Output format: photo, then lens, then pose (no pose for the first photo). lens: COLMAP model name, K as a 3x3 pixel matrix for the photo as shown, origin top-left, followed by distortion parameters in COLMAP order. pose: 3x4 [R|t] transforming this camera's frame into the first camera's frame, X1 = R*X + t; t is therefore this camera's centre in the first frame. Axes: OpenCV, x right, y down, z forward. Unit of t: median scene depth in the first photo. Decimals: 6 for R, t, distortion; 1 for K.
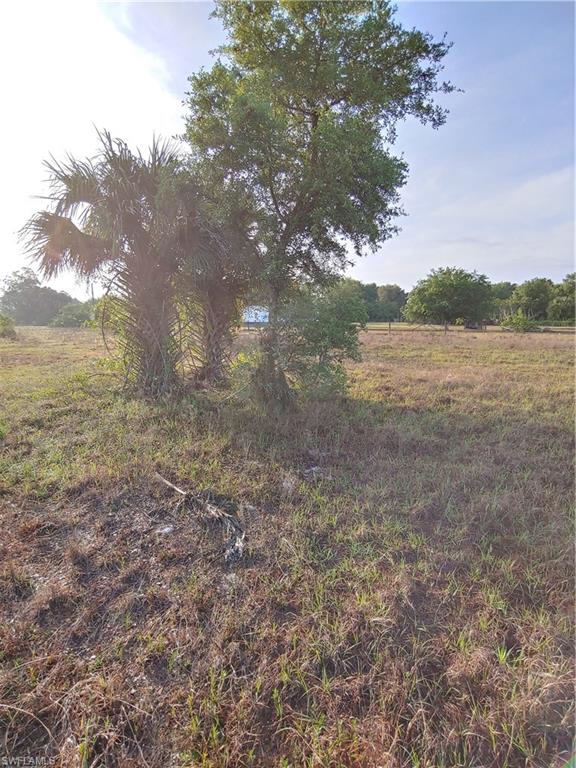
lens RADIAL K [[367.2, 0, 285.5], [0, 367.2, 379.4], [0, 0, 1]] dist [-0.010619, -0.001399]
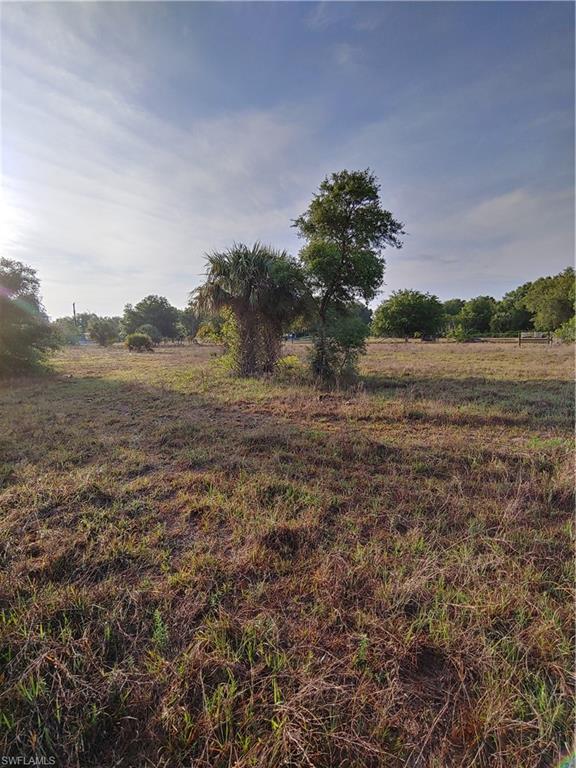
lens RADIAL K [[367.2, 0, 291.4], [0, 367.2, 384.8], [0, 0, 1]] dist [-0.010619, -0.001399]
pose [[0.994164, -0.028987, 0.103914, -0.055764], [0.031843, 0.999156, -0.025932, 0.020615], [-0.103075, 0.029090, 0.994248, -0.130624]]
